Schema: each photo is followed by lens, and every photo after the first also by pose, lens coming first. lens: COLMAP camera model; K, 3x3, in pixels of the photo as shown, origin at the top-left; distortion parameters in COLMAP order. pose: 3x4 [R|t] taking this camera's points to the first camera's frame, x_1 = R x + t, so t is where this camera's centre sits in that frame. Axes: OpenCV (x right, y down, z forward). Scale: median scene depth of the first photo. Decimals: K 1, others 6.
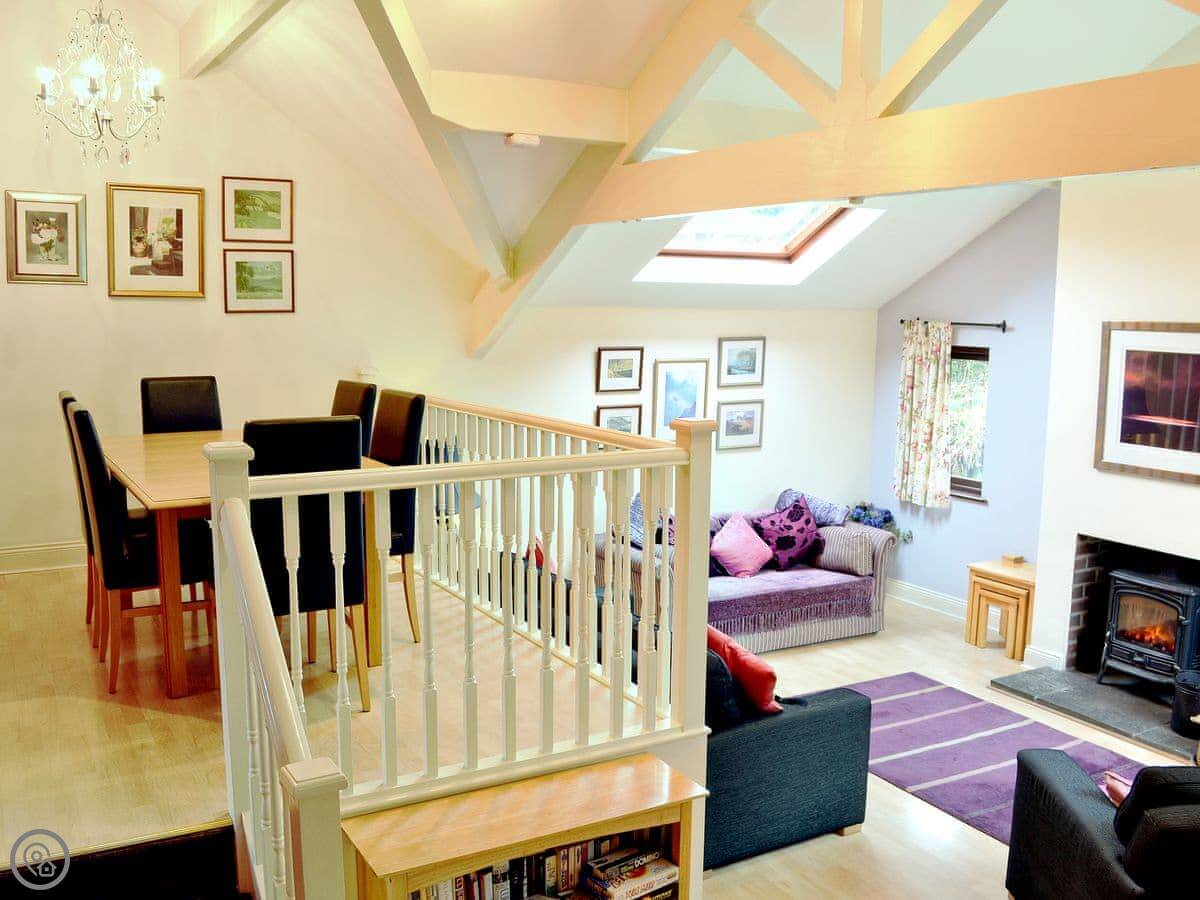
lens RADIAL K [[1060.0, 0, 600.0], [0, 1060.0, 450.0], [0, 0, 1]] dist [-0.107922, 0.013616]
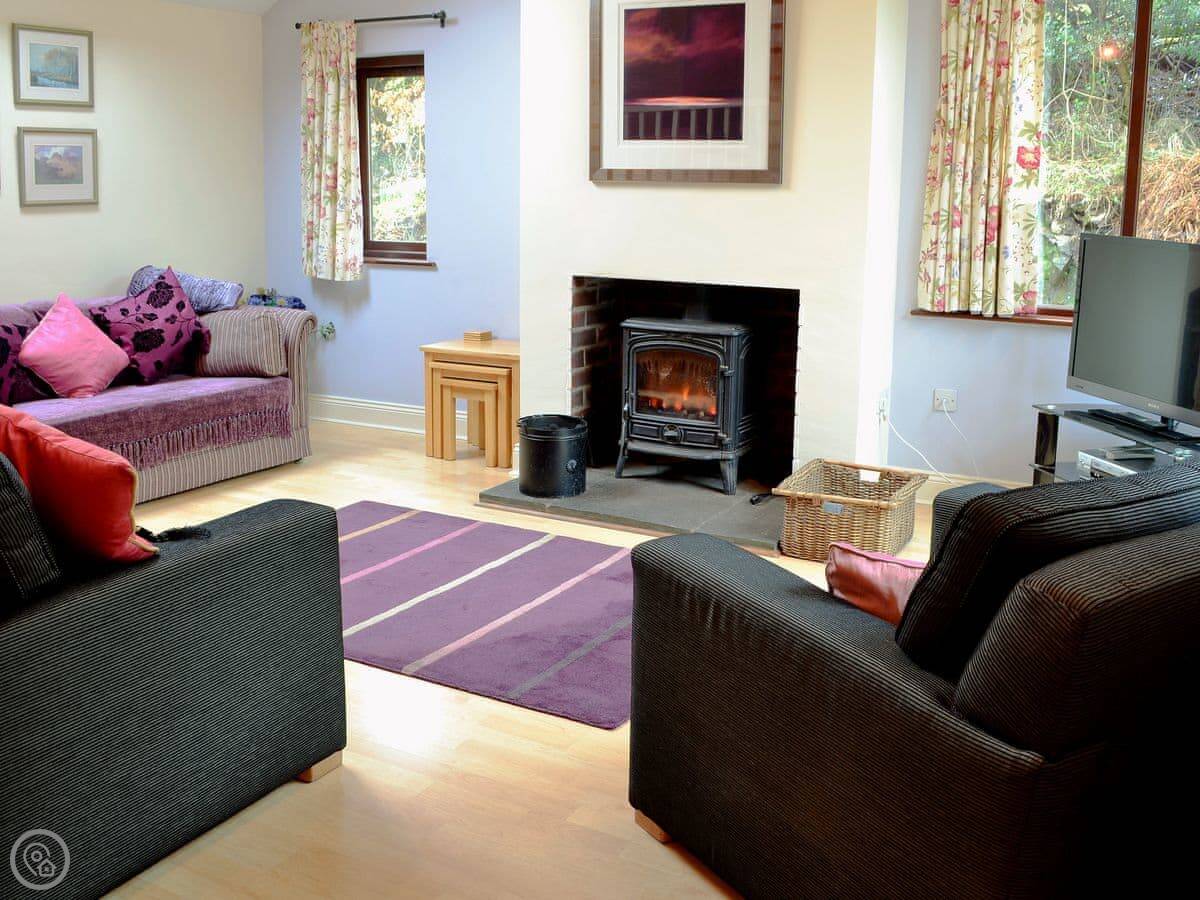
lens RADIAL K [[1114.1, 0, 605.5], [0, 1114.1, 356.6], [0, 0, 1]] dist [-0.062813, -0.010104]
pose [[0.842323, -0.082901, 0.532559, 0.054138], [0.072837, 0.996544, 0.039925, 0.095667], [-0.534029, 0.005161, 0.845451, 0.293814]]
